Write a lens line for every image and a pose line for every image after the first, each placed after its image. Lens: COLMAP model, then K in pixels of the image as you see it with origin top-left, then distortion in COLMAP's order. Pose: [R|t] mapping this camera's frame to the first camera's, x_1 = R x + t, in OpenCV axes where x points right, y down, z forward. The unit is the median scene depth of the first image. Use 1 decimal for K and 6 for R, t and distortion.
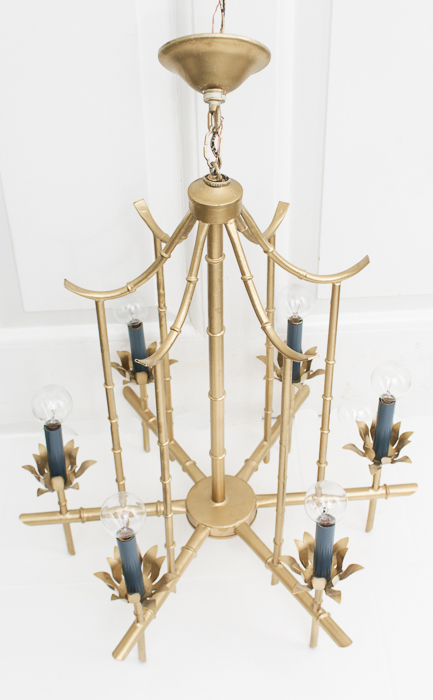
lens RADIAL K [[1017.8, 0, 216.5], [0, 1017.8, 350.0], [0, 0, 1]] dist [-0.090527, 0.000851]
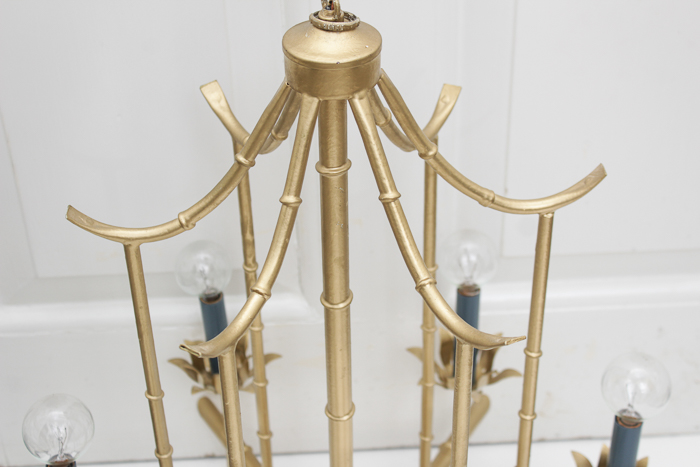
lens RADIAL K [[1254.5, 0, 350.0], [0, 1254.5, 233.5], [0, 0, 1]] dist [0.026628, 0.121951]
pose [[0.999986, -0.001028, -0.005171, 0.011202], [0.000533, 0.995496, -0.094804, 0.012205], [0.005245, 0.094800, 0.995483, 0.299494]]
